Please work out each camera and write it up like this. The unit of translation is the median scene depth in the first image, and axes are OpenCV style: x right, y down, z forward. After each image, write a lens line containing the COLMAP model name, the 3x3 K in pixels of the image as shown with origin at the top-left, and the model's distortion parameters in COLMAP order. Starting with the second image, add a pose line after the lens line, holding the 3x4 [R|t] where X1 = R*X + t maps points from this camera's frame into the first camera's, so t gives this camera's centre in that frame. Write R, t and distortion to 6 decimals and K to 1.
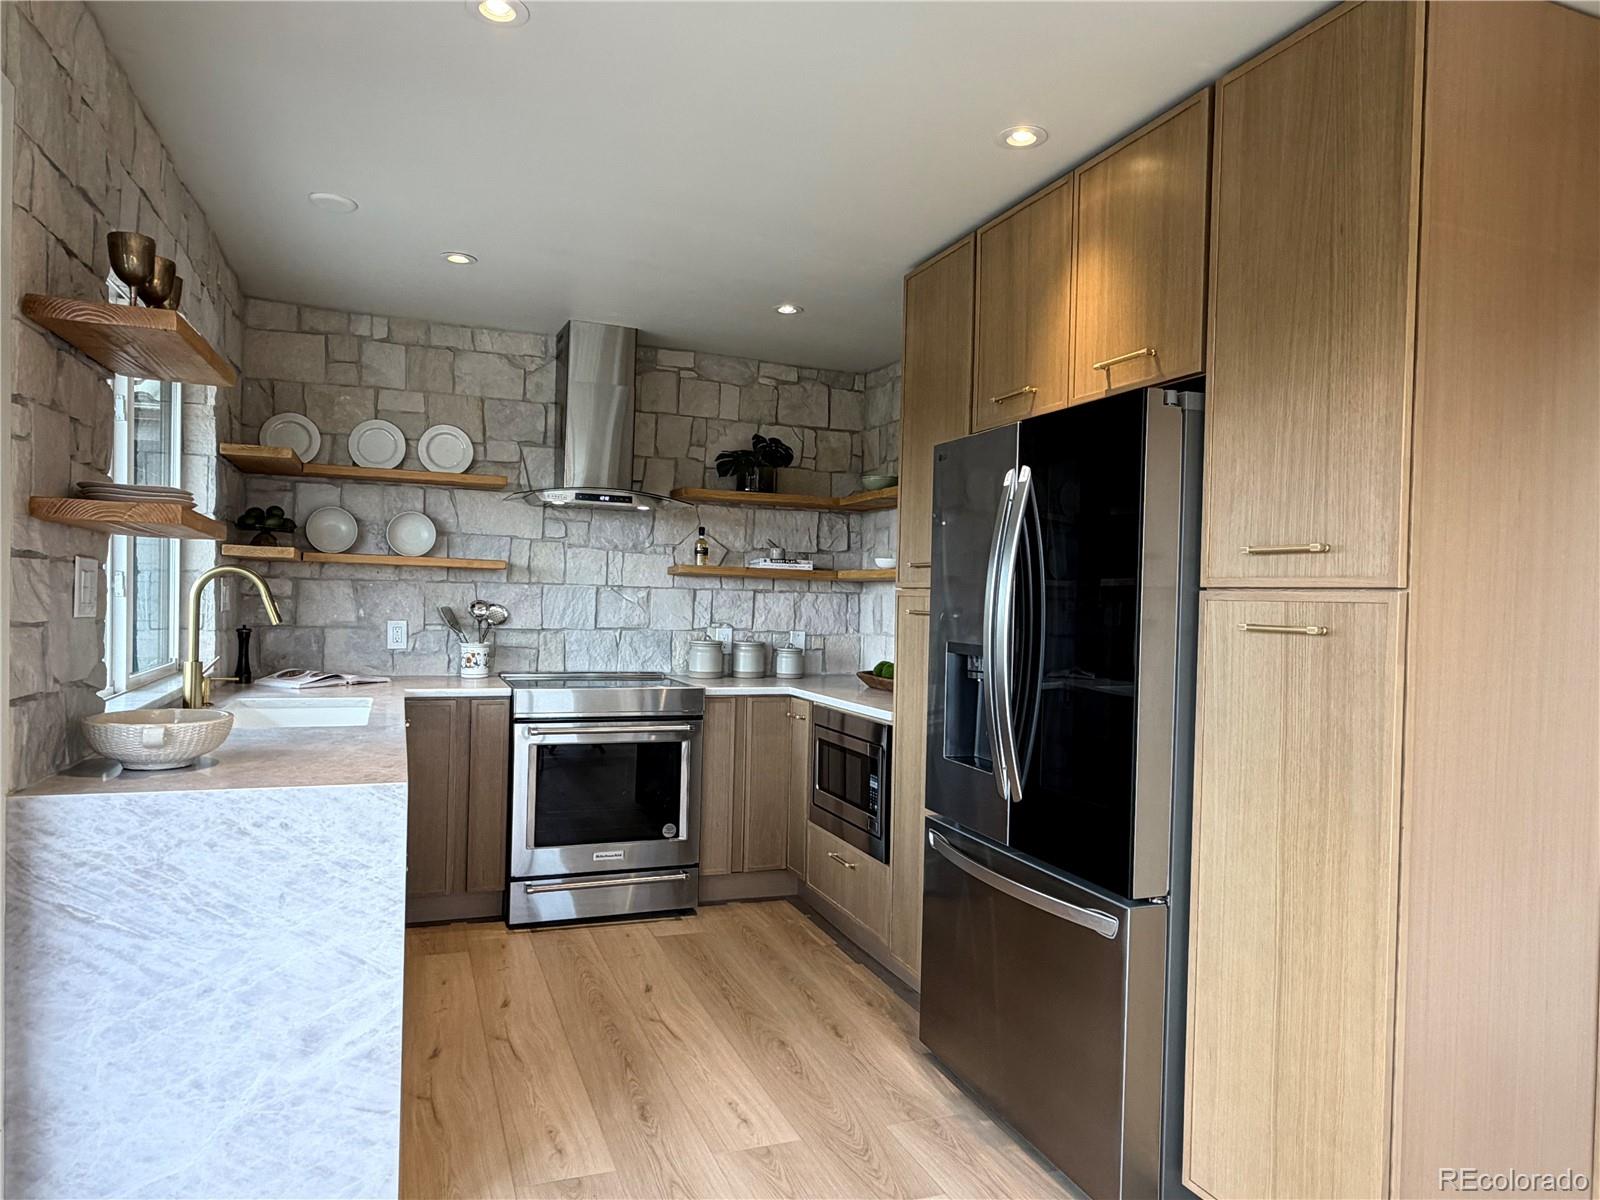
lens RADIAL K [[1003.2, 0, 795.3], [0, 1003.2, 609.0], [0, 0, 1]] dist [0.003812, 0.000967]
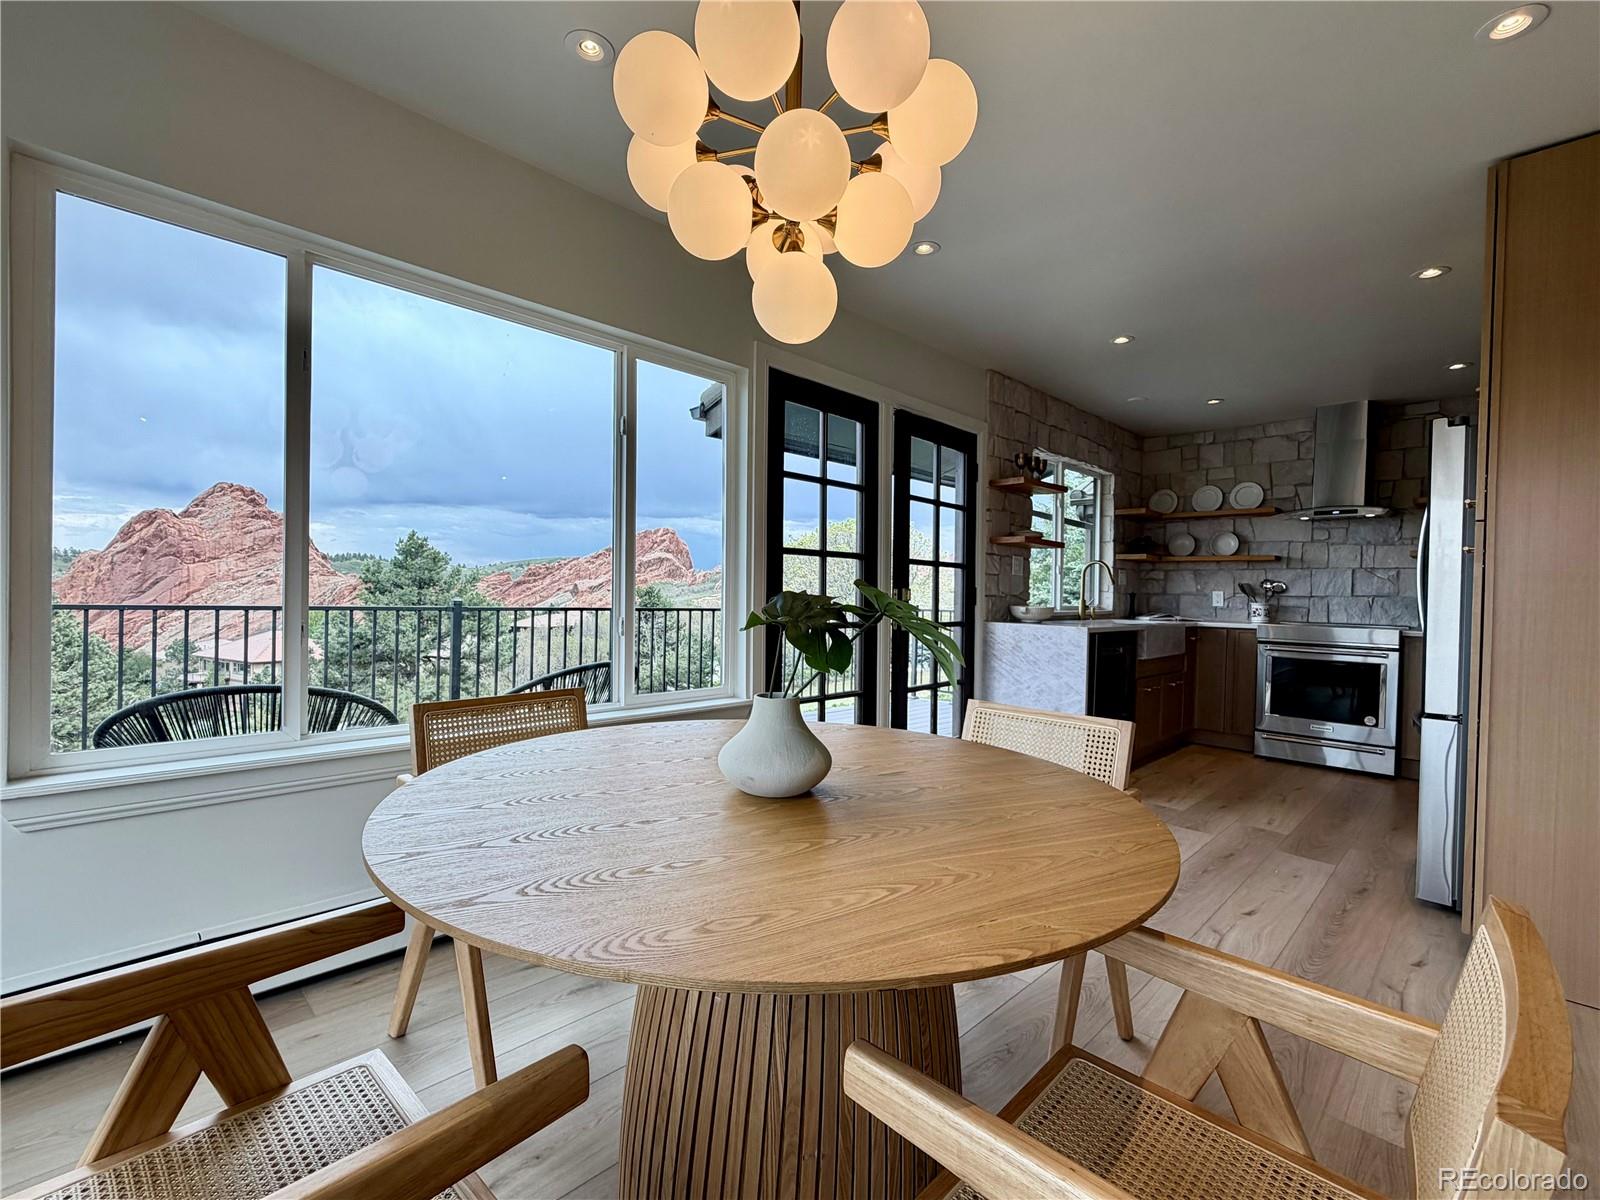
lens RADIAL K [[696.1, 0, 793.4], [0, 696.1, 599.8], [0, 0, 1]] dist [-0.002096, -0.000136]
pose [[0.392880, -0.006599, -0.919566, 0.485412], [-0.019520, 0.999689, -0.015513, 0.063617], [0.919383, 0.024045, 0.392629, -0.234635]]
